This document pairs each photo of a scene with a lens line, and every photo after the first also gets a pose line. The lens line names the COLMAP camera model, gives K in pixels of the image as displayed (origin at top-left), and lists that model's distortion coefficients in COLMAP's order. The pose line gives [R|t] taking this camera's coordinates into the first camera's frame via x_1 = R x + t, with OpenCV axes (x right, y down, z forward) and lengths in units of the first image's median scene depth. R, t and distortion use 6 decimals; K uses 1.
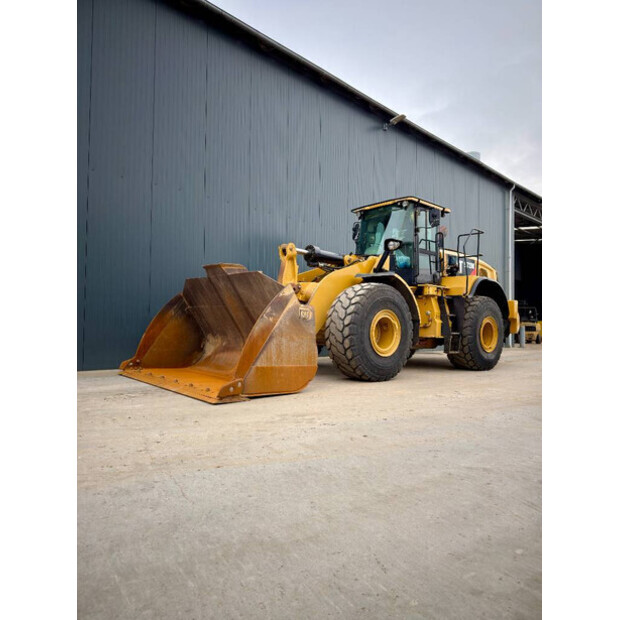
lens RADIAL K [[429.9, 0, 307.3], [0, 429.9, 310.3], [0, 0, 1]] dist [0.040286, -0.032486]
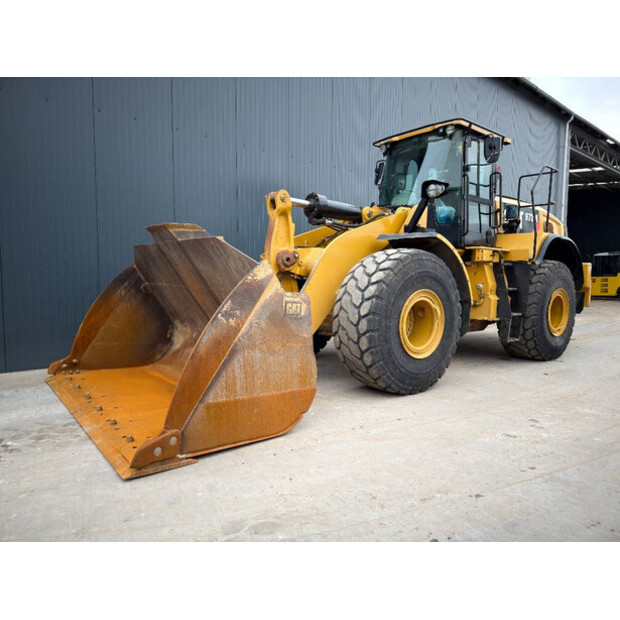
lens RADIAL K [[429.9, 0, 310.3], [0, 429.9, 312.8], [0, 0, 1]] dist [0.040286, -0.032486]
pose [[0.999027, -0.005676, -0.043741, 0.032626], [0.010576, 0.993582, 0.112622, -0.038324], [0.042821, -0.112975, 0.992675, 0.292053]]
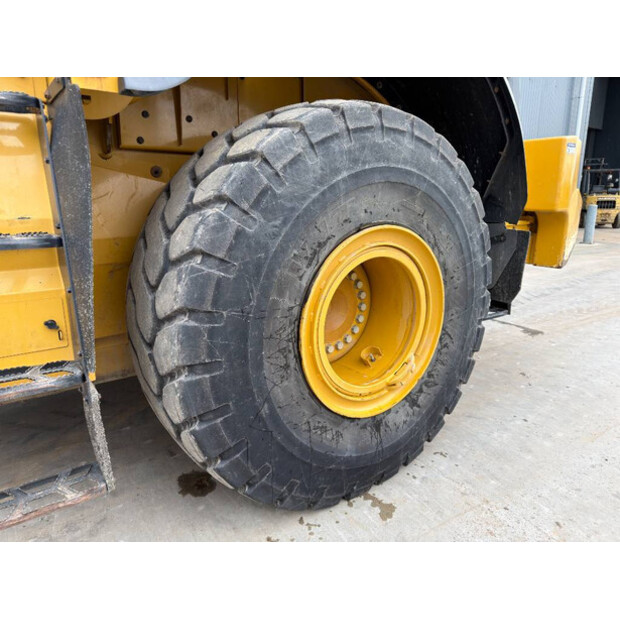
lens RADIAL K [[429.9, 0, 303.3], [0, 429.9, 311.6], [0, 0, 1]] dist [0.040286, -0.032486]
pose [[0.993110, -0.002539, -0.117154, 0.490314], [0.035390, 0.959579, 0.279206, -0.001663], [0.111710, -0.281428, 0.953058, 0.985971]]
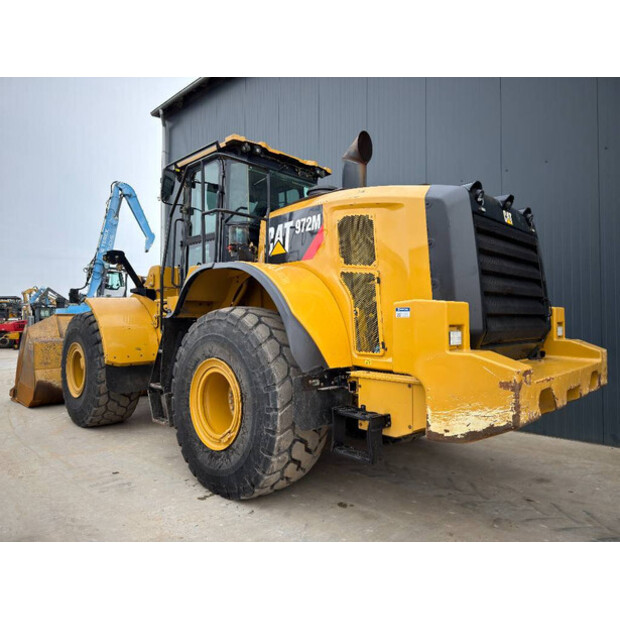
lens RADIAL K [[429.9, 0, 312.5], [0, 429.9, 310.7], [0, 0, 1]] dist [0.040286, -0.032486]
pose [[0.070249, -0.052488, -0.996148, 0.984290], [0.027000, 0.998349, -0.050700, -0.007957], [0.997164, -0.023334, 0.071550, 1.269205]]
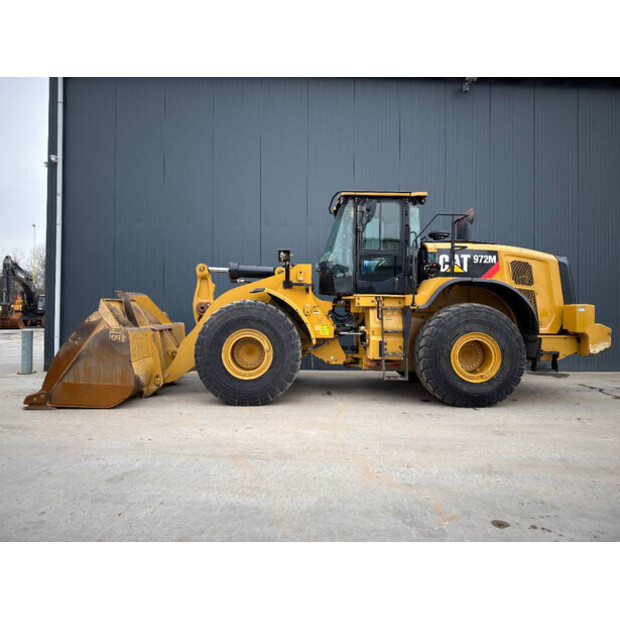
lens RADIAL K [[429.9, 0, 309.8], [0, 429.9, 308.8], [0, 0, 1]] dist [0.040286, -0.032486]
pose [[0.769450, -0.019127, -0.638420, 0.794769], [0.026789, 0.999638, 0.002337, -0.039131], [0.638145, -0.018901, 0.769684, 0.342171]]
